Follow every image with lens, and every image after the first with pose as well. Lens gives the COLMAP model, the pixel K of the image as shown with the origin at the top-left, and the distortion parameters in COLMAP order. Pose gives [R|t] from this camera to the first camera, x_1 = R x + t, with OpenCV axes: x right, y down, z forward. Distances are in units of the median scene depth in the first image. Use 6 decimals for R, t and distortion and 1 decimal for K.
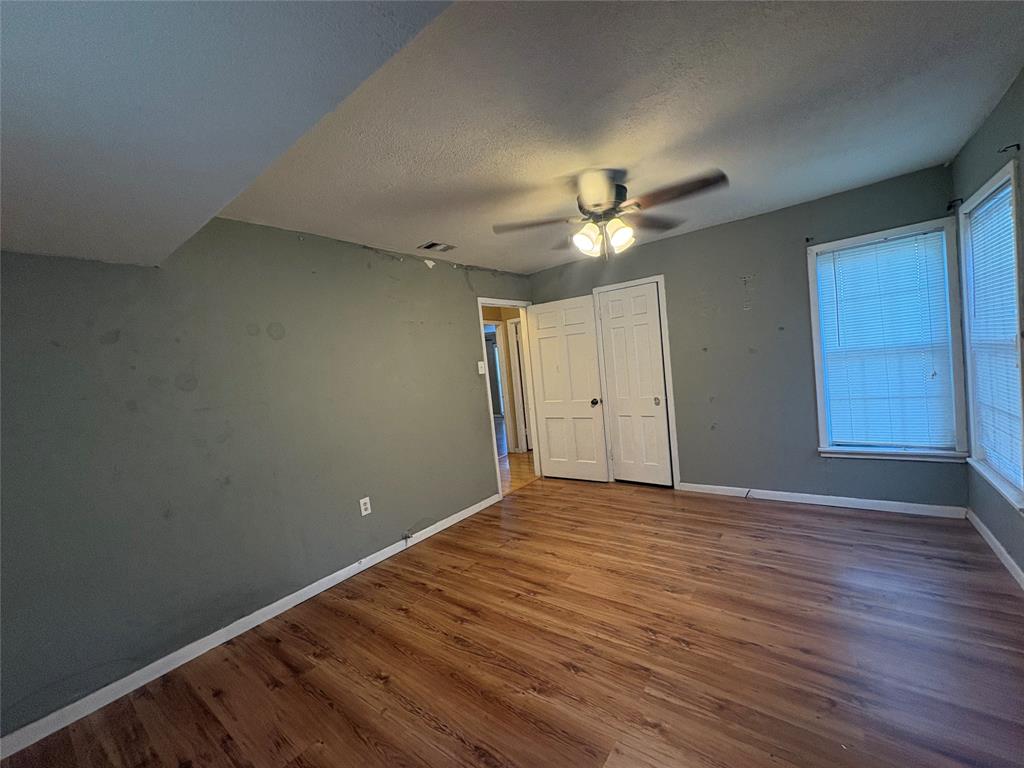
lens RADIAL K [[406.9, 0, 511.3], [0, 406.9, 383.2], [0, 0, 1]] dist [0.000557, 0.000391]
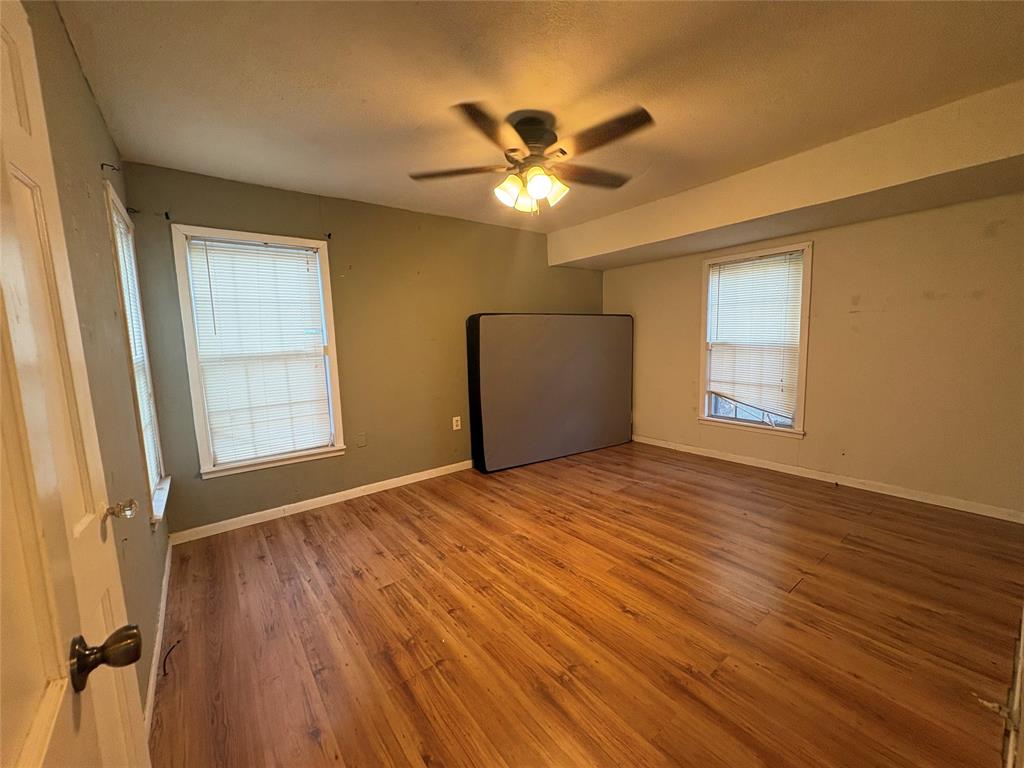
lens RADIAL K [[406.9, 0, 511.3], [0, 406.9, 383.2], [0, 0, 1]] dist [0.000557, 0.000391]
pose [[-0.957264, 0.103506, 0.270061, 0.067616], [0.143340, 0.980807, 0.132175, -0.059430], [-0.251197, 0.165237, -0.953728, 1.787089]]
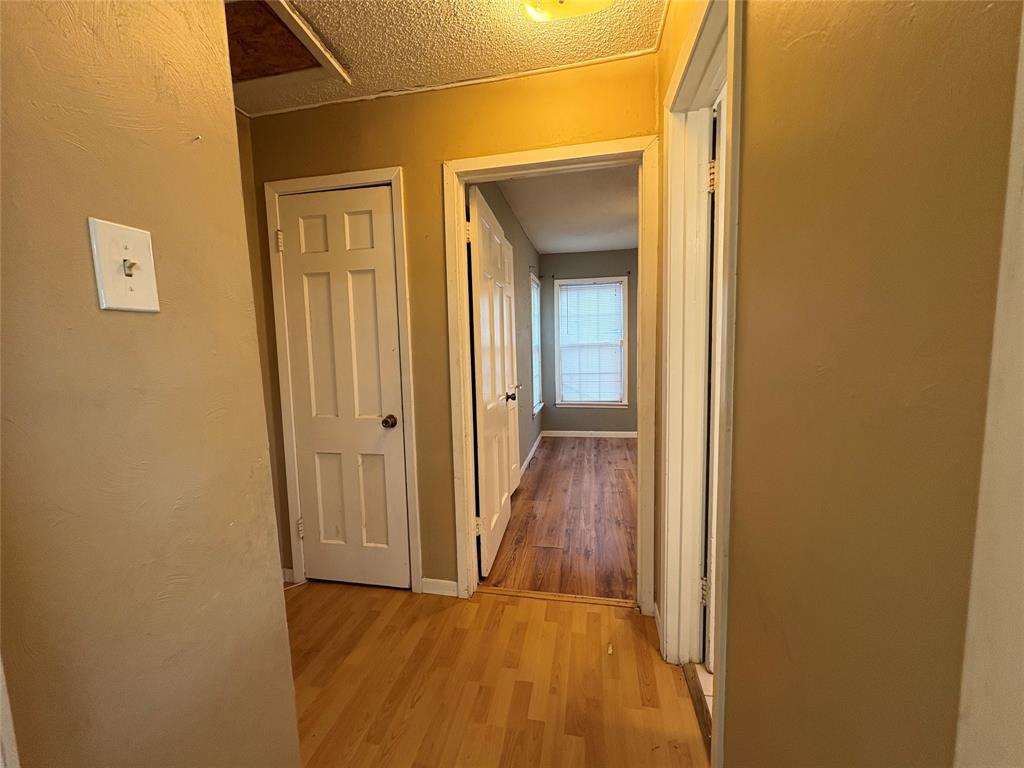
lens RADIAL K [[406.9, 0, 511.3], [0, 406.9, 383.2], [0, 0, 1]] dist [0.000557, 0.000391]
pose [[-0.439477, 0.022505, 0.897972, -0.645045], [0.114089, 0.992988, 0.030950, -0.000602], [-0.890979, 0.116050, -0.438963, 2.136432]]
